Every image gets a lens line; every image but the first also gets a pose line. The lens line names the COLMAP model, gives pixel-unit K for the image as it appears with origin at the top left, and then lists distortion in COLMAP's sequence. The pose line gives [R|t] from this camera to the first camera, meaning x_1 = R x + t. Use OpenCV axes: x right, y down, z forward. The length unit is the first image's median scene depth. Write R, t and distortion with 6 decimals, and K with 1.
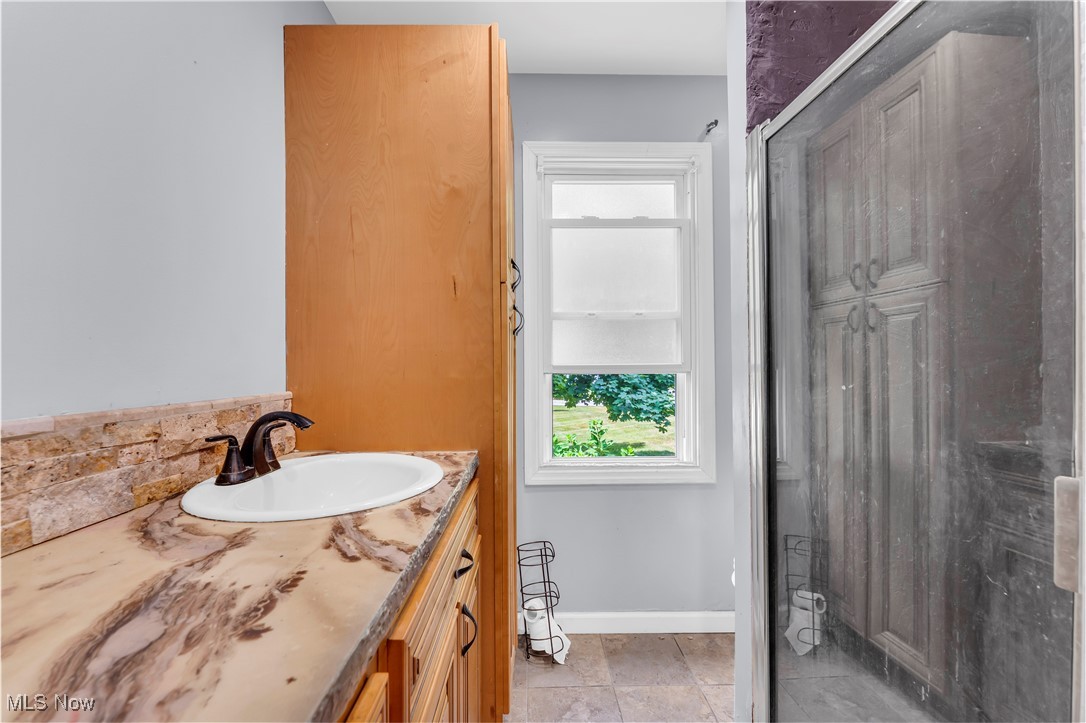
lens RADIAL K [[433.3, 0, 541.9], [0, 433.3, 361.2], [0, 0, 1]] dist [-0.007445, 0.000601]
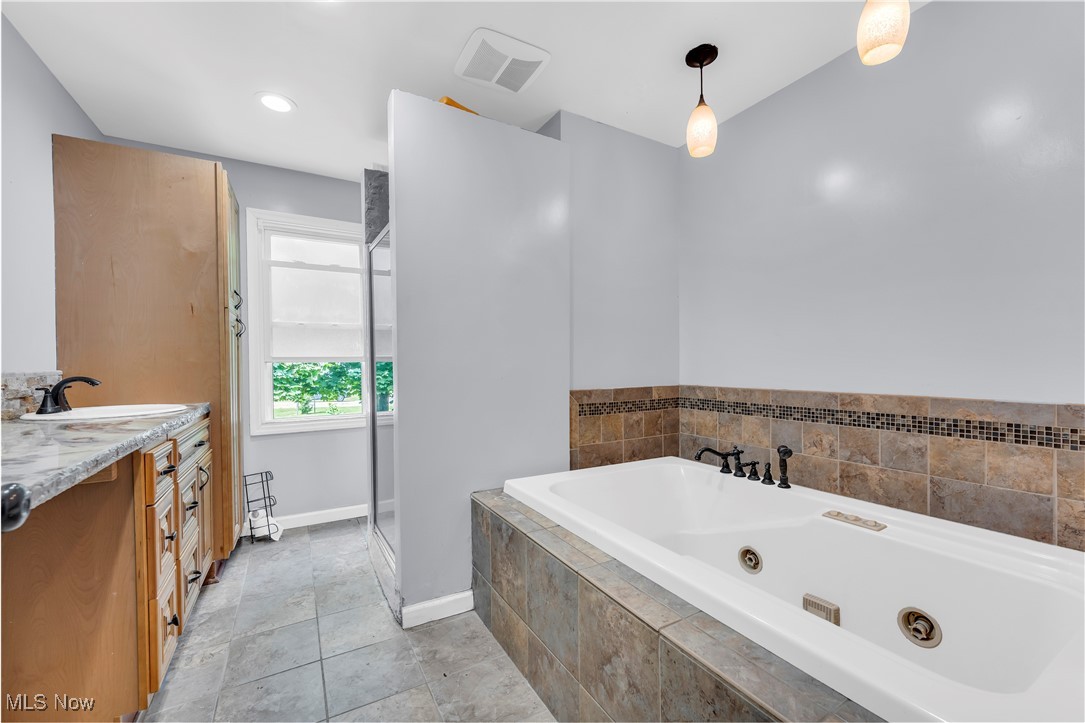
lens RADIAL K [[432.9, 0, 541.7], [0, 432.9, 366.4], [0, 0, 1]] dist [-0.007445, 0.000601]
pose [[0.880190, -0.007400, 0.474564, 0.185565], [0.001064, 0.999907, 0.013617, 0.031769], [-0.474620, -0.011481, 0.880116, -1.044160]]
